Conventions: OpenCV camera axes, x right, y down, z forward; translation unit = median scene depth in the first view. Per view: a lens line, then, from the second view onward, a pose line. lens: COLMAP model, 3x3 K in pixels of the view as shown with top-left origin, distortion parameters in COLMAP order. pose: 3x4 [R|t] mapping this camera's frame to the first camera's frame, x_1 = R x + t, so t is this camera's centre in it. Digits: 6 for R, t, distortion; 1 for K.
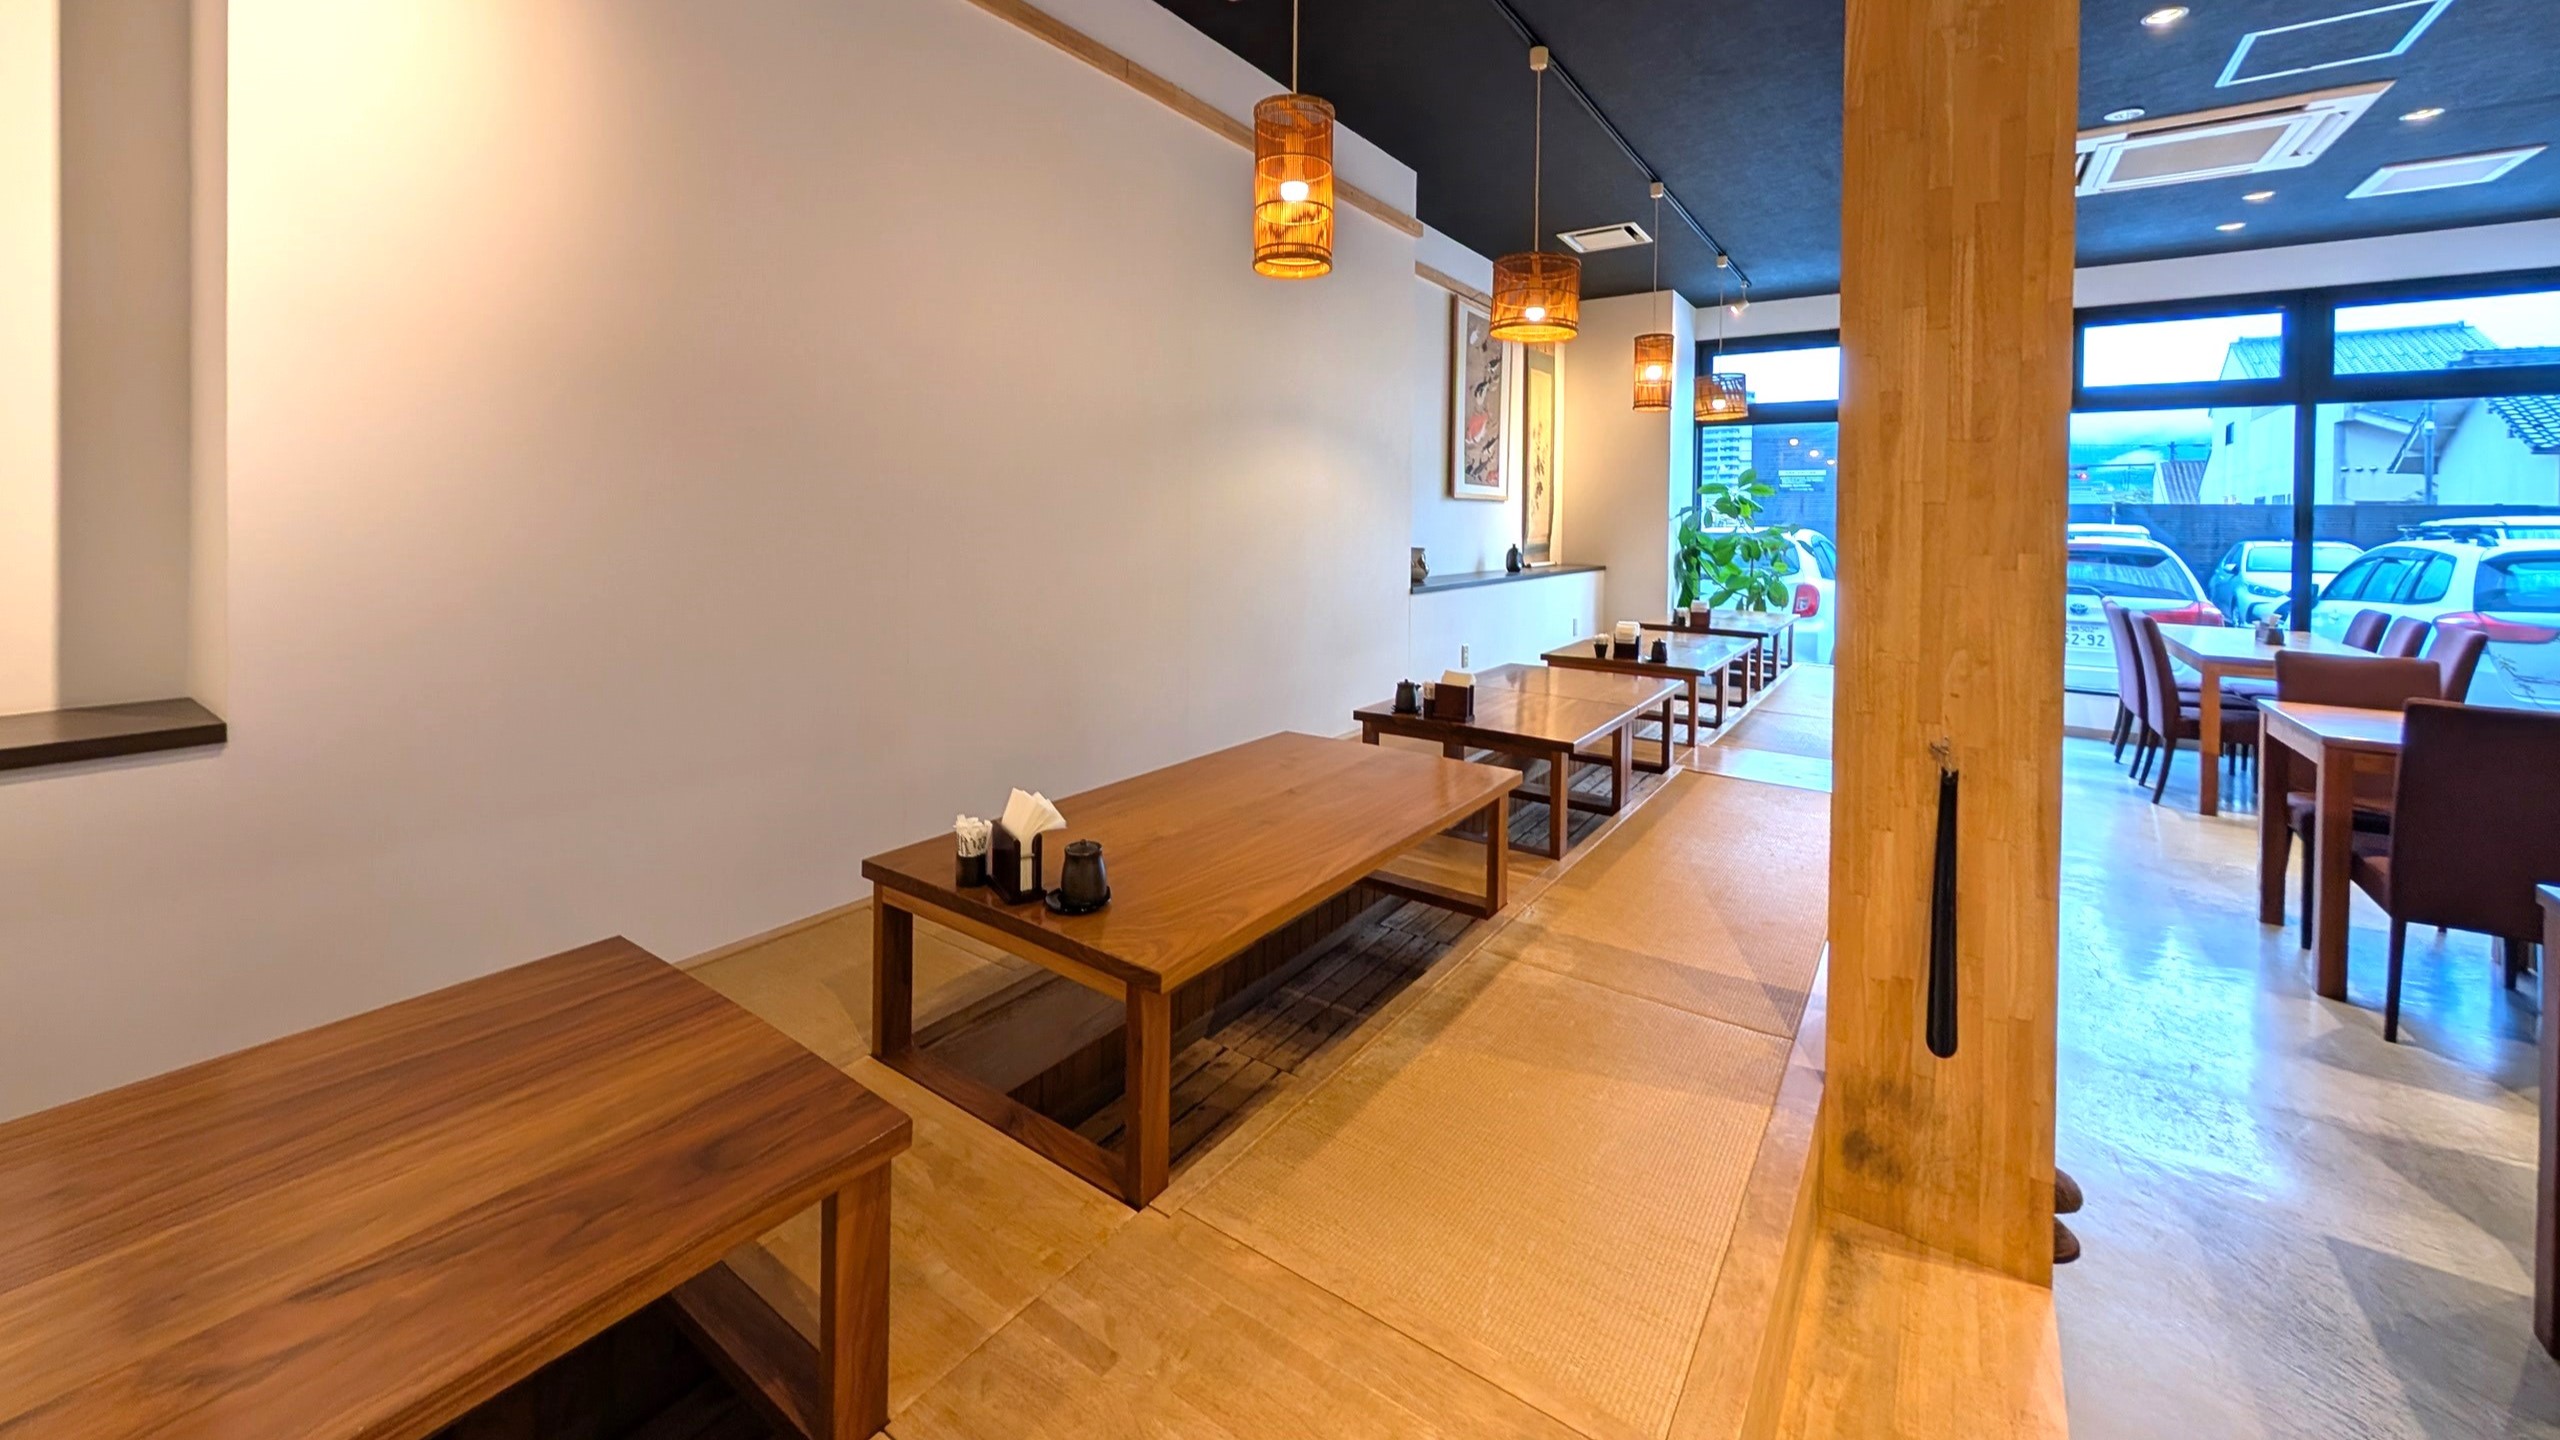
lens RADIAL K [[961.9, 0, 1280.4], [0, 961.9, 530.3], [0, 0, 1]] dist [0.000119, -0.000035]
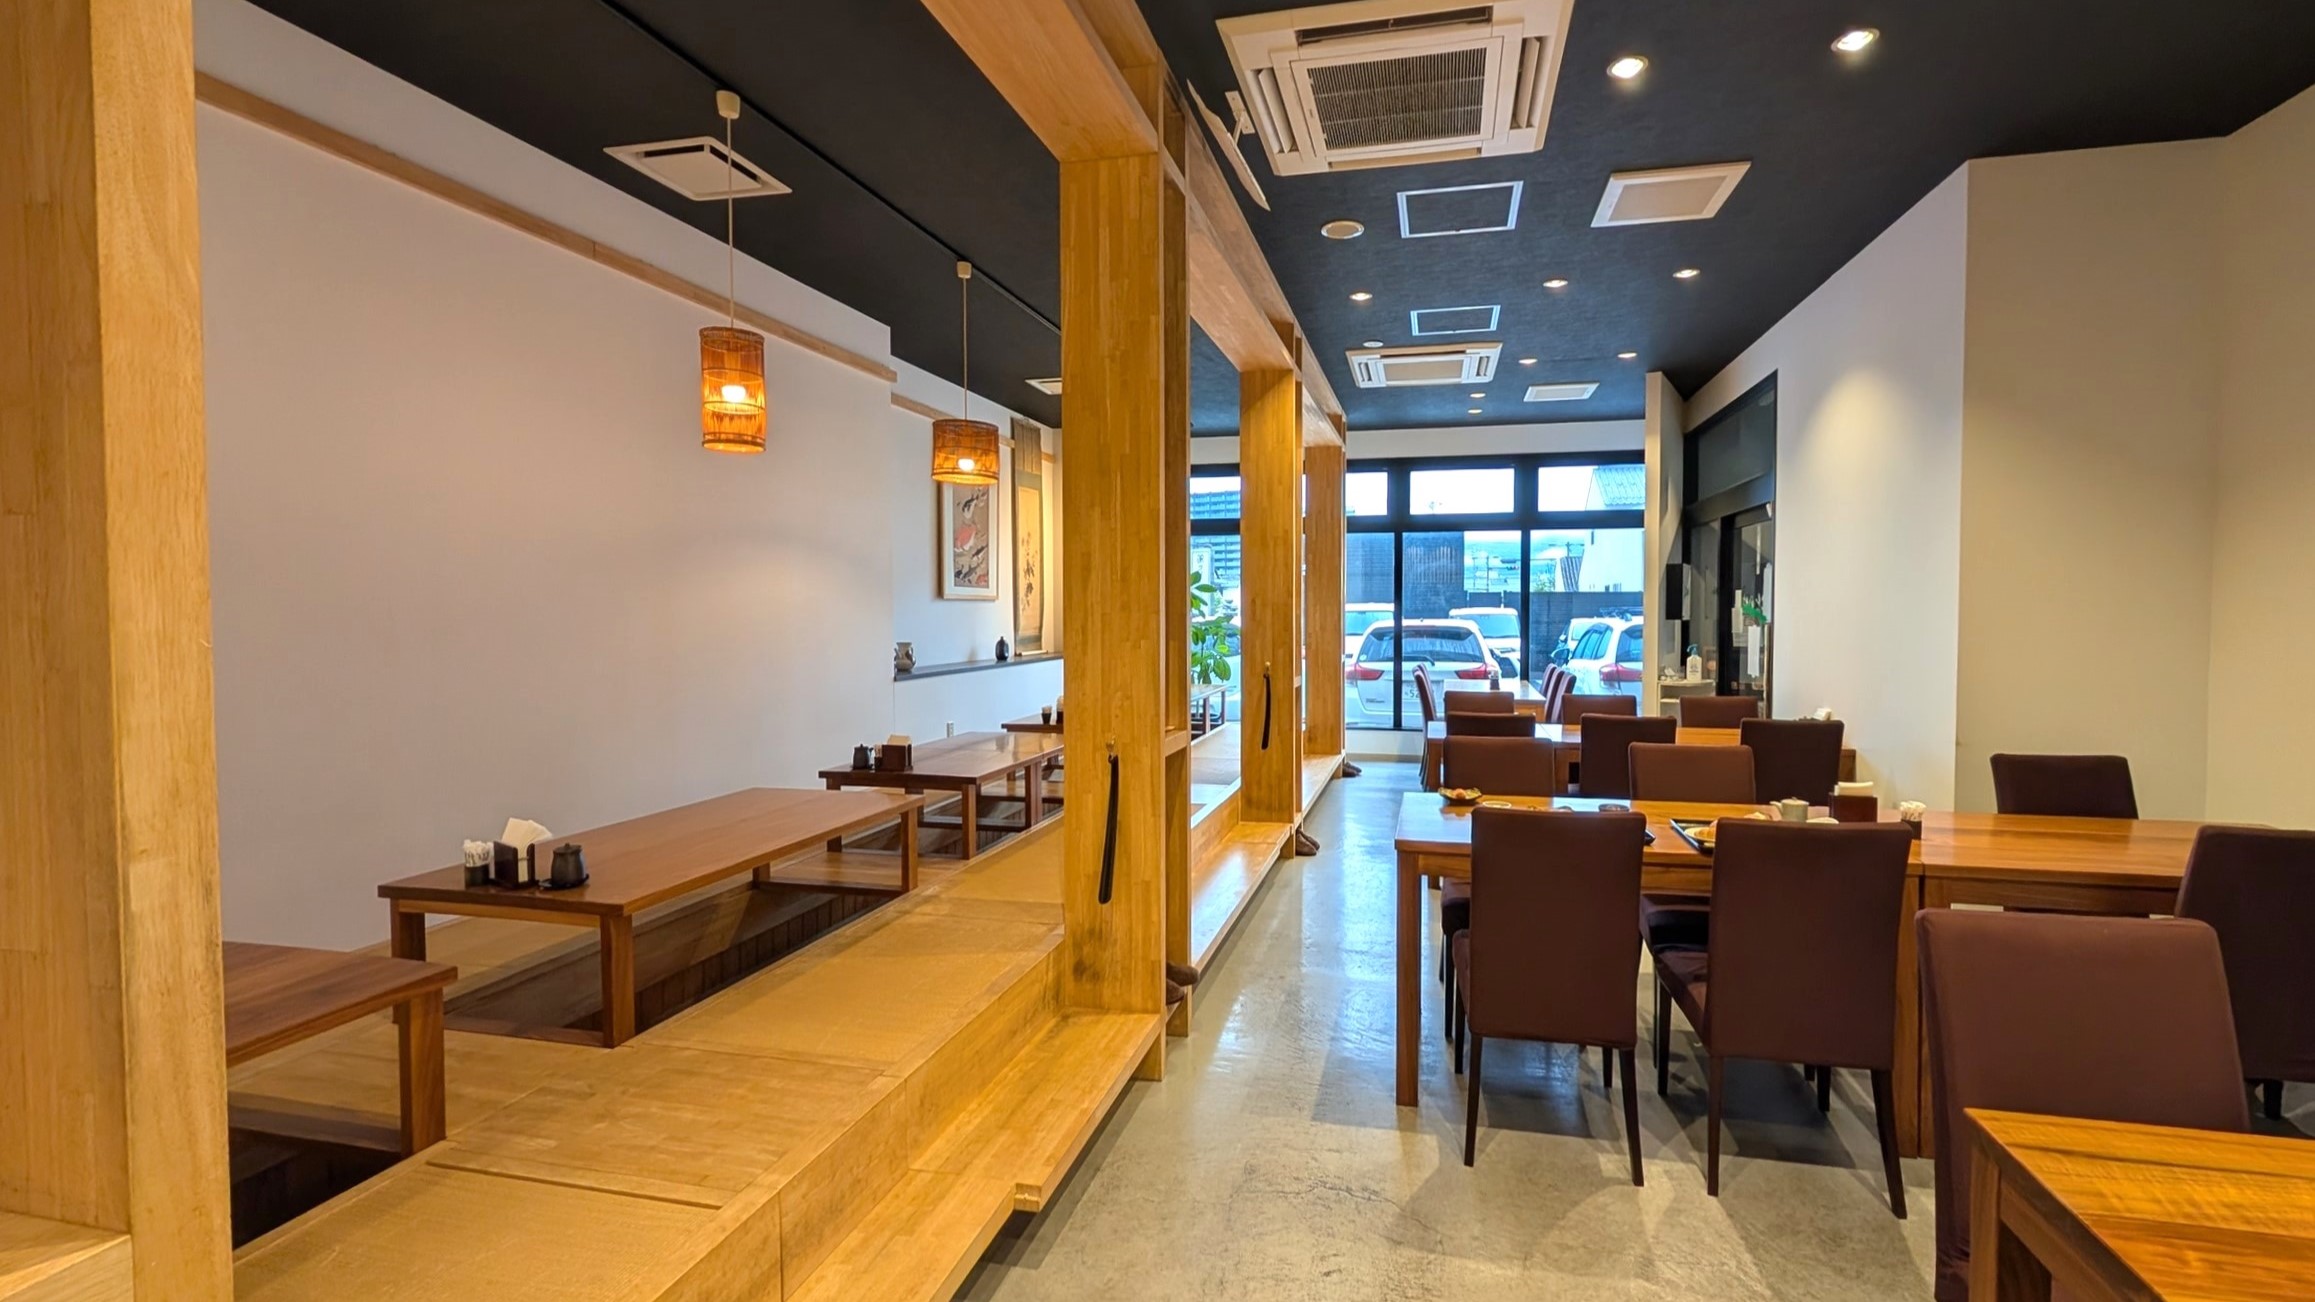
lens RADIAL K [[964.1, 0, 1233.0], [0, 964.1, 638.5], [0, 0, 1]] dist [-0.001578, -0.000004]
pose [[0.922110, -0.027747, 0.385933, 0.146961], [0.020469, 0.999527, 0.022957, -0.014256], [-0.386387, -0.013269, 0.922241, -0.634554]]
